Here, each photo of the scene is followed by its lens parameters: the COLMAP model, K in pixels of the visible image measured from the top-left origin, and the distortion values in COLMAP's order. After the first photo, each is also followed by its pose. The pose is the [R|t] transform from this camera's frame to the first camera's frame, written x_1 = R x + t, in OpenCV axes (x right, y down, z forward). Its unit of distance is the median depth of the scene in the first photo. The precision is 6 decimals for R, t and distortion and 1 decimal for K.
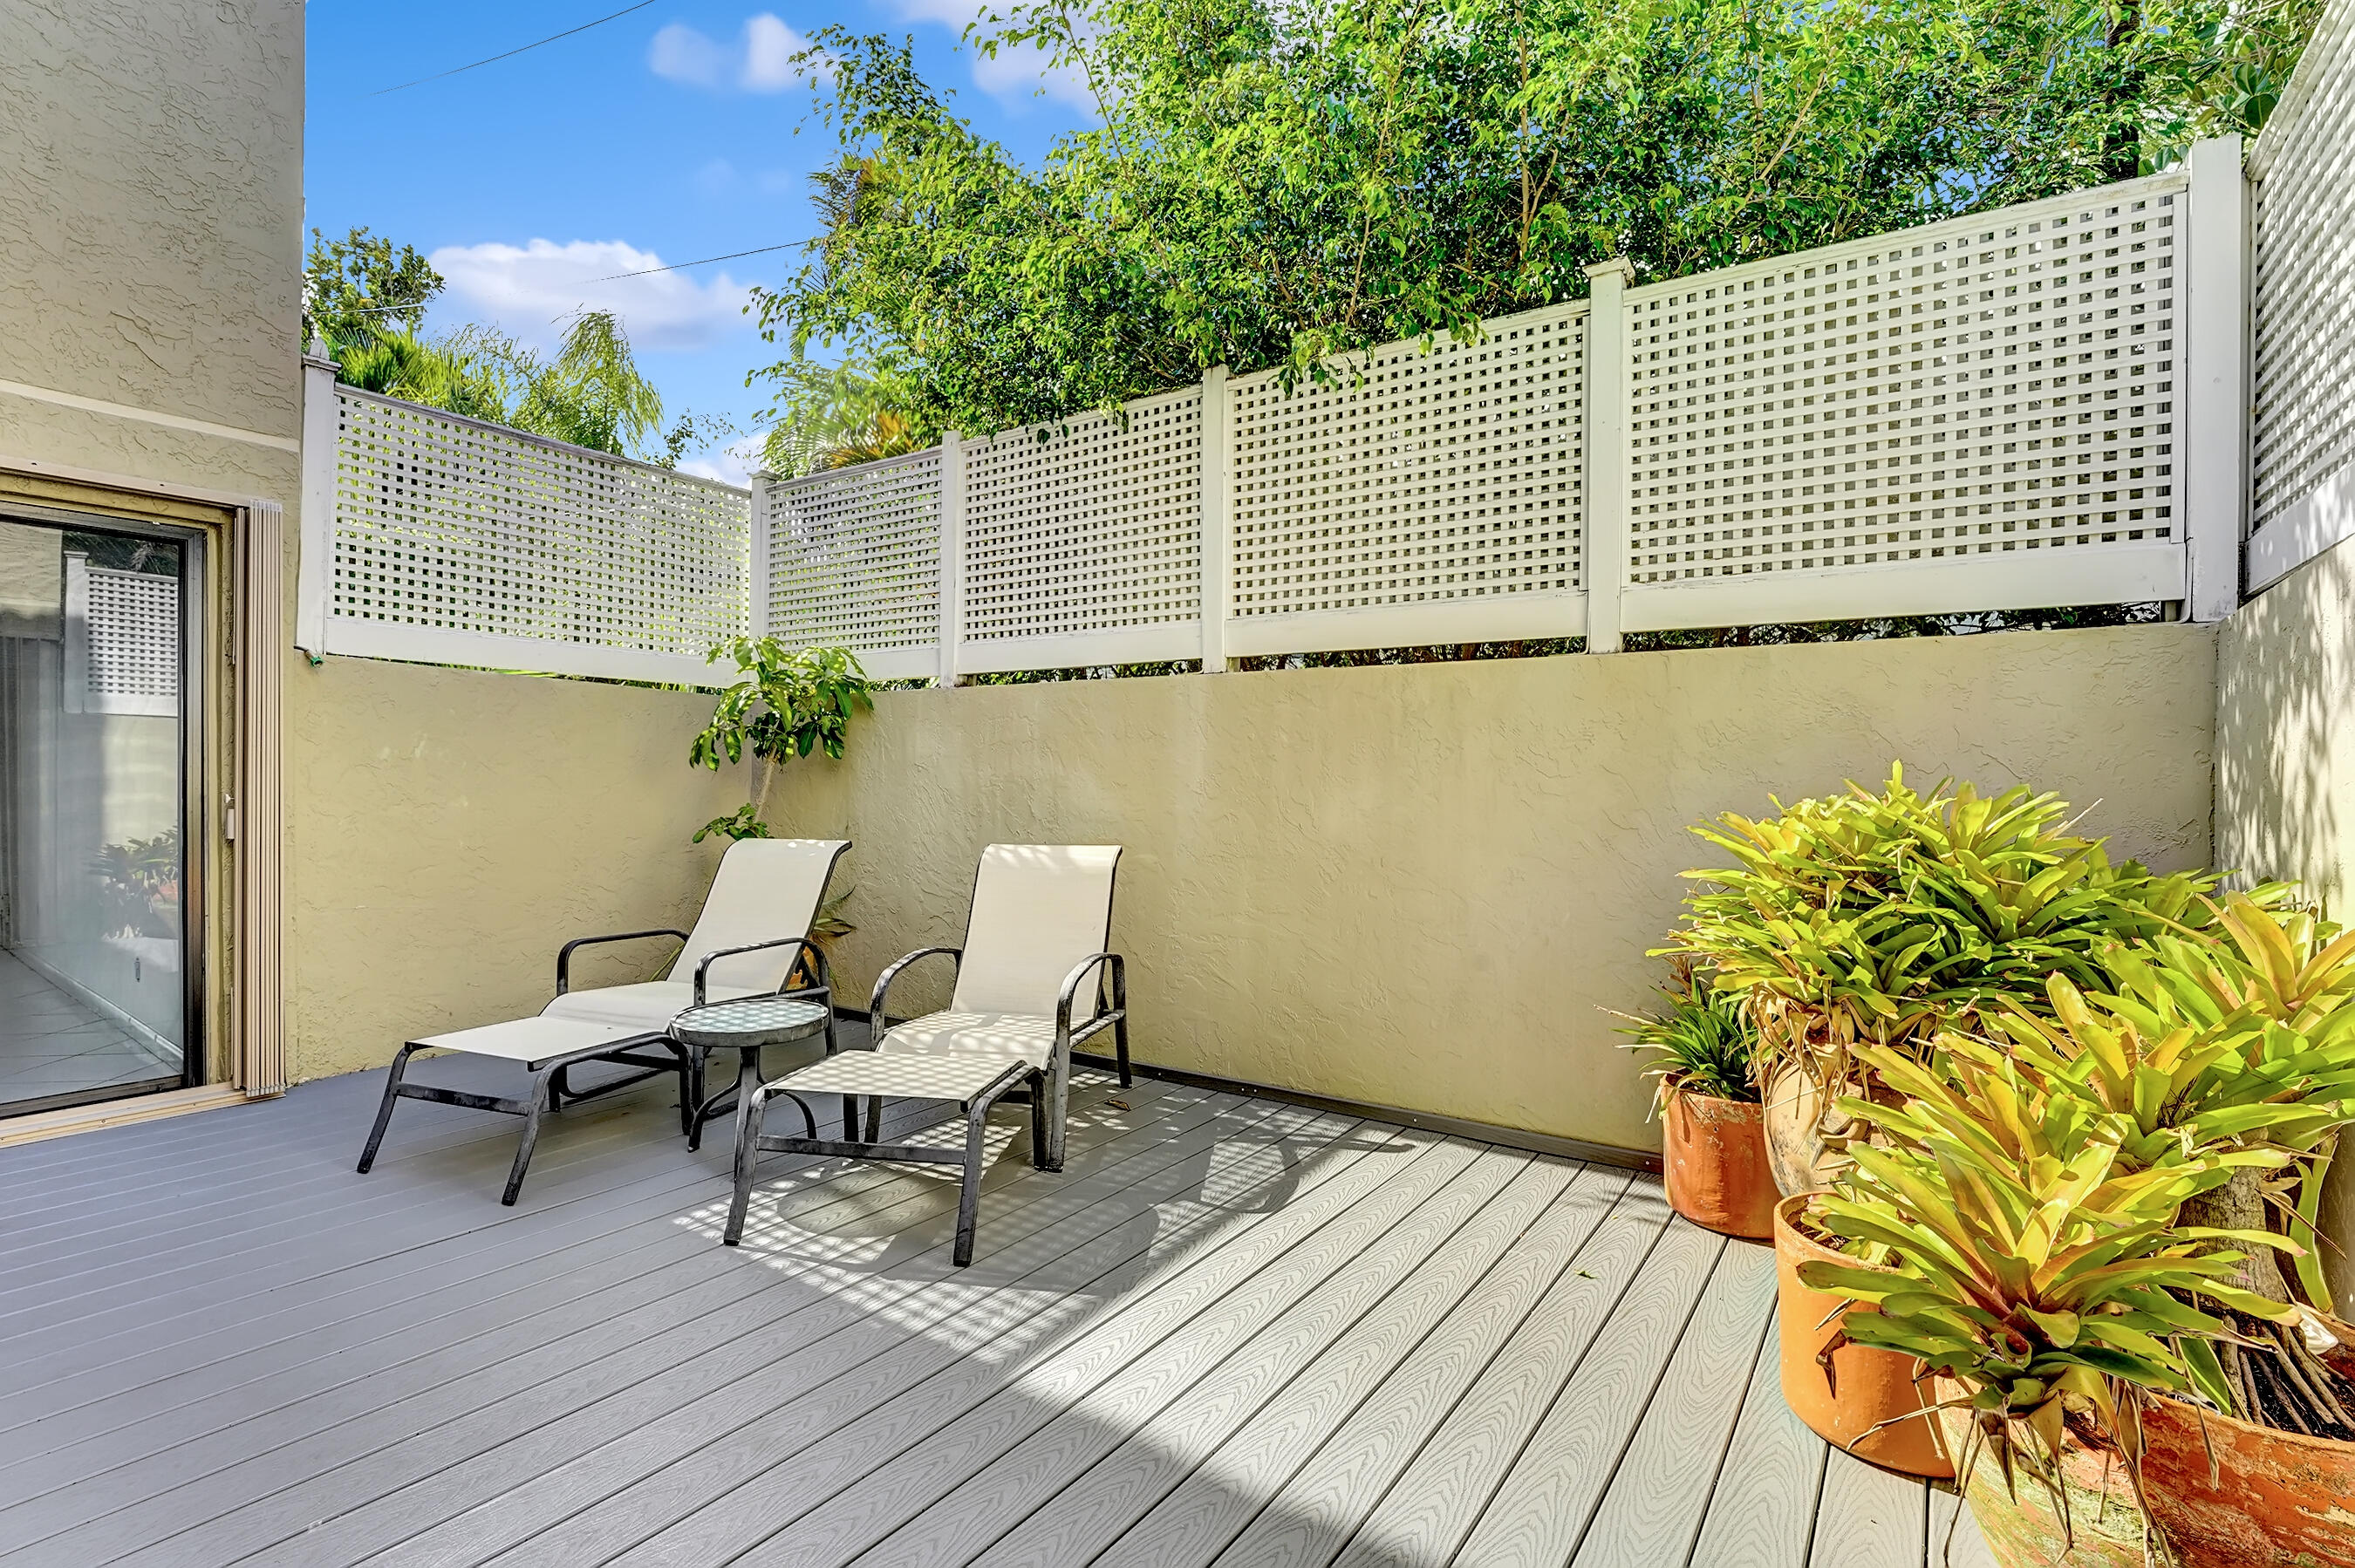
lens RADIAL K [[1076.7, 0, 1177.5], [0, 1076.7, 784.0], [0, 0, 1]] dist [-0.000307, 0.000006]
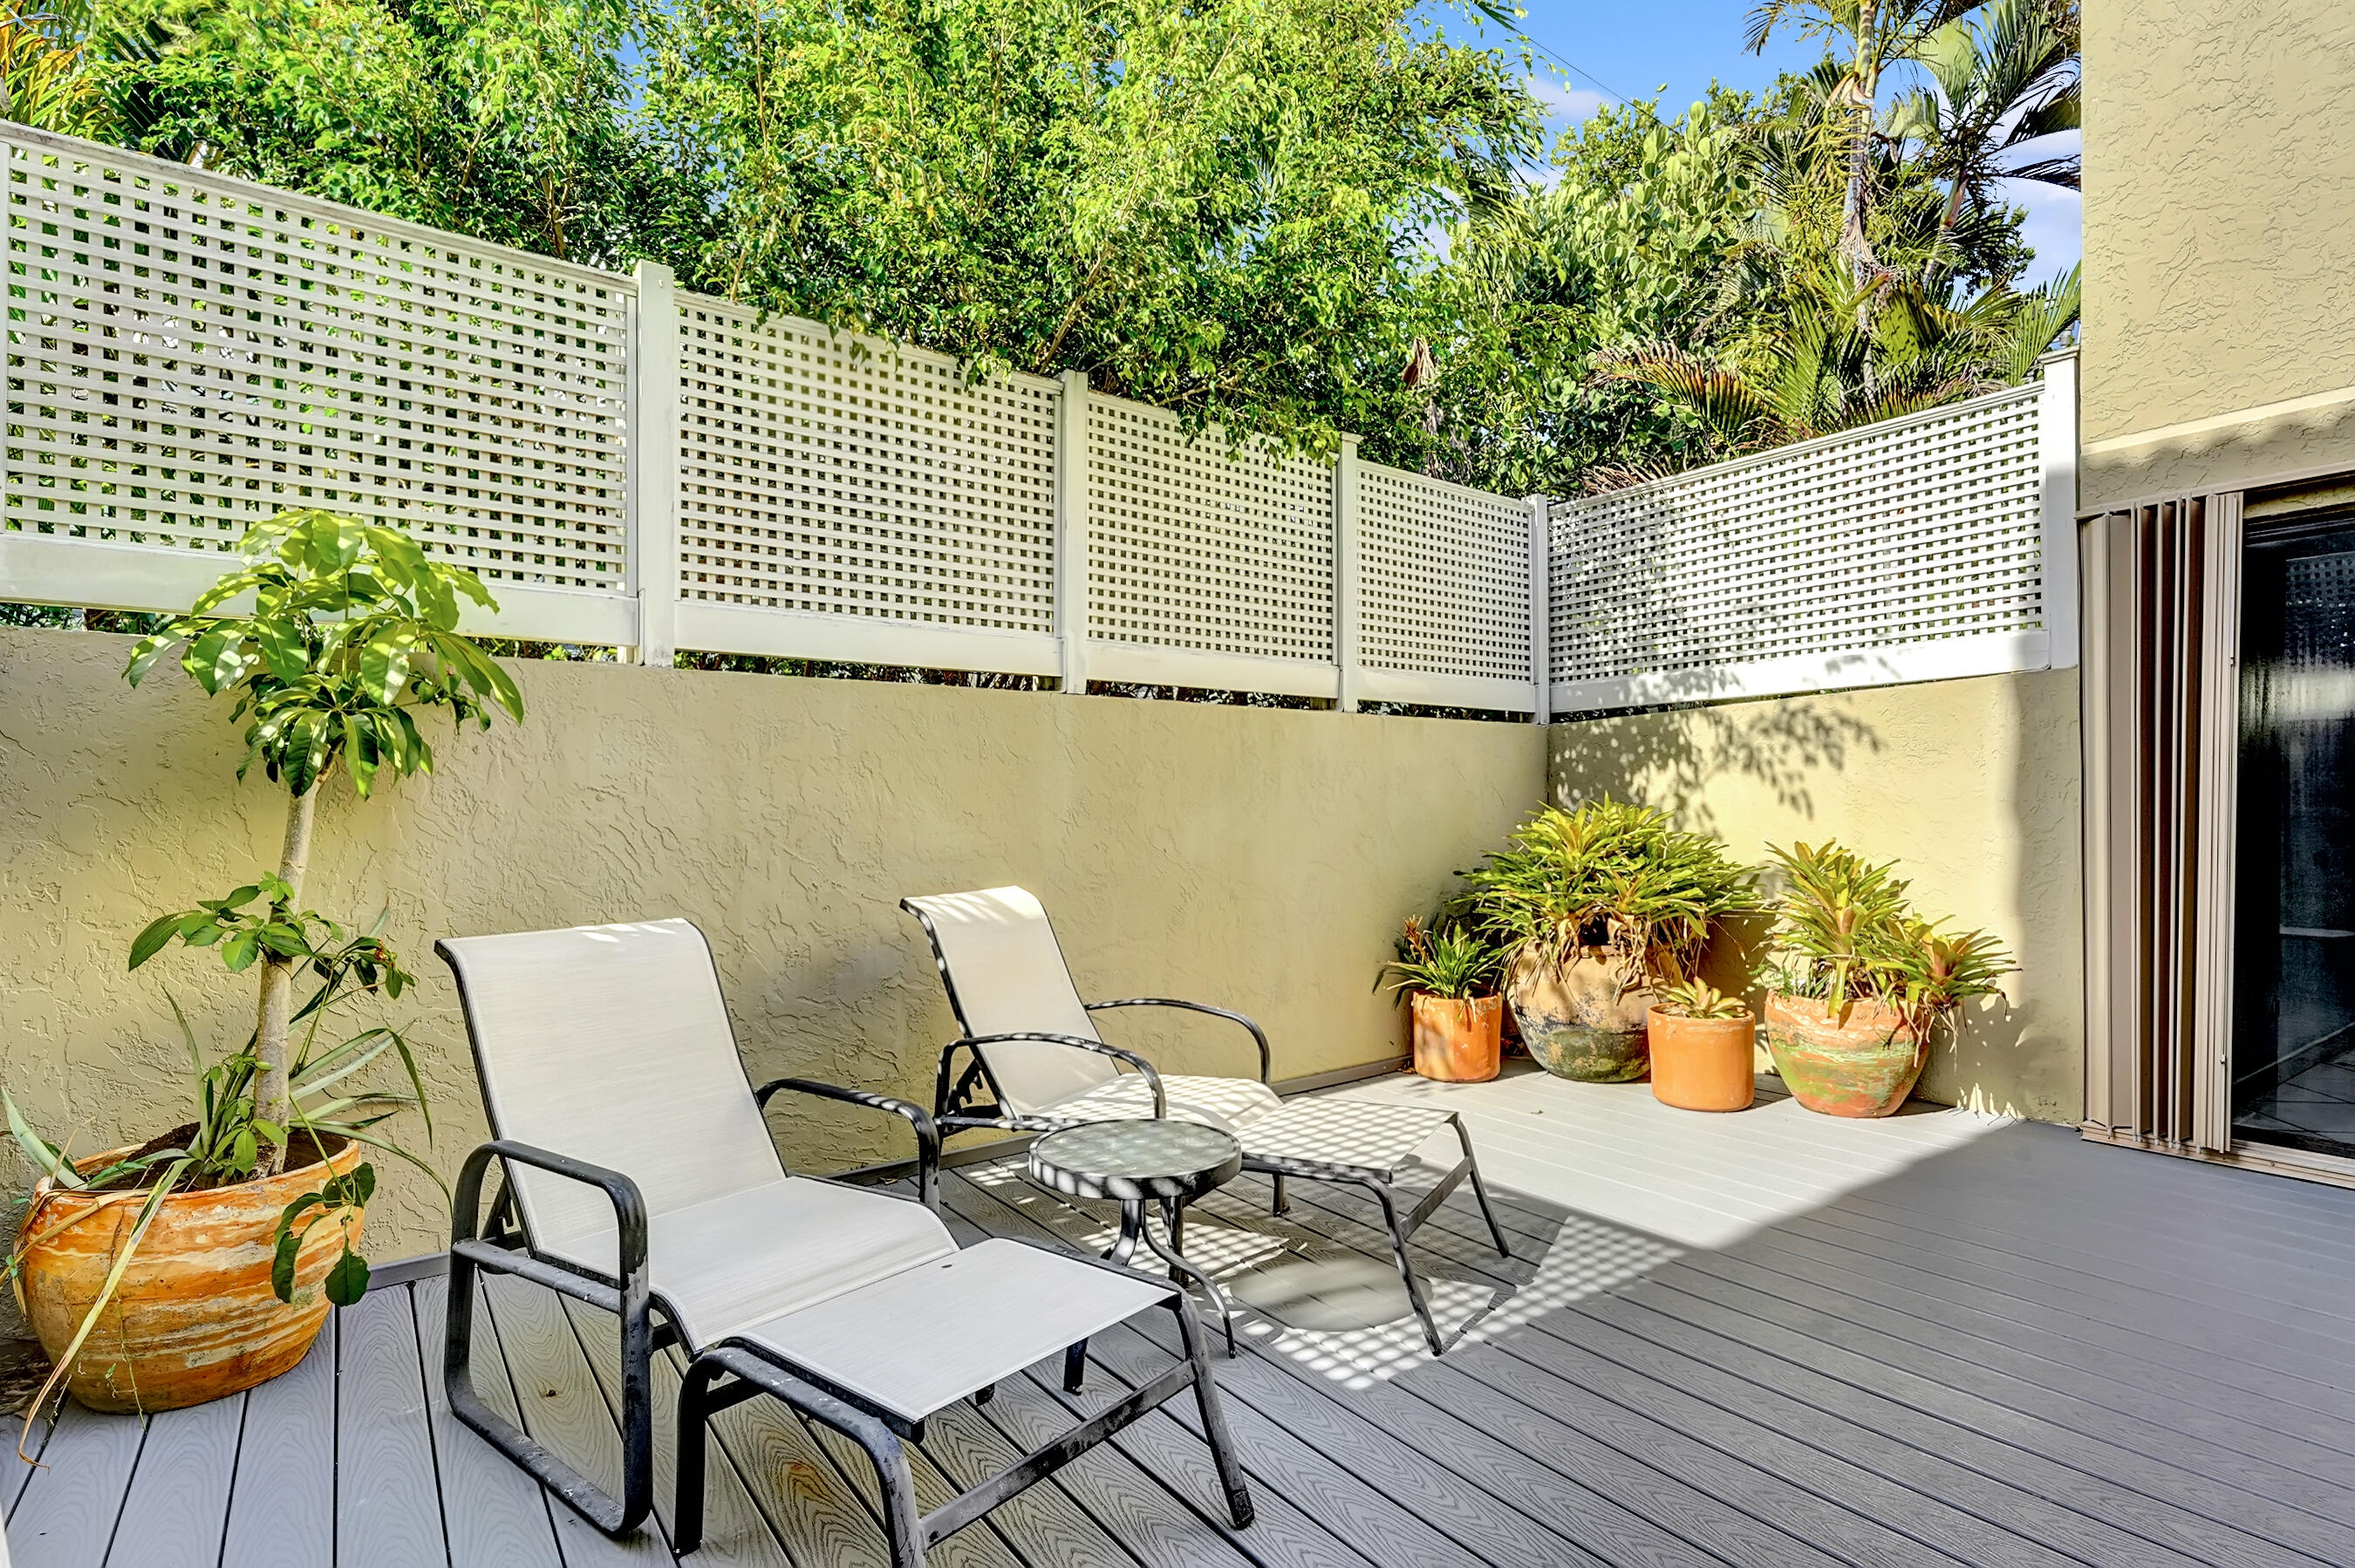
lens RADIAL K [[1164.4, 0, 1177.5], [0, 1164.4, 784.0], [0, 0, 1]] dist [-0.001022, -0.000264]
pose [[0.324959, 0.006213, 0.945708, -1.126507], [0.013932, 0.999838, -0.011356, -0.014491], [-0.945626, 0.016866, 0.324820, 0.734238]]
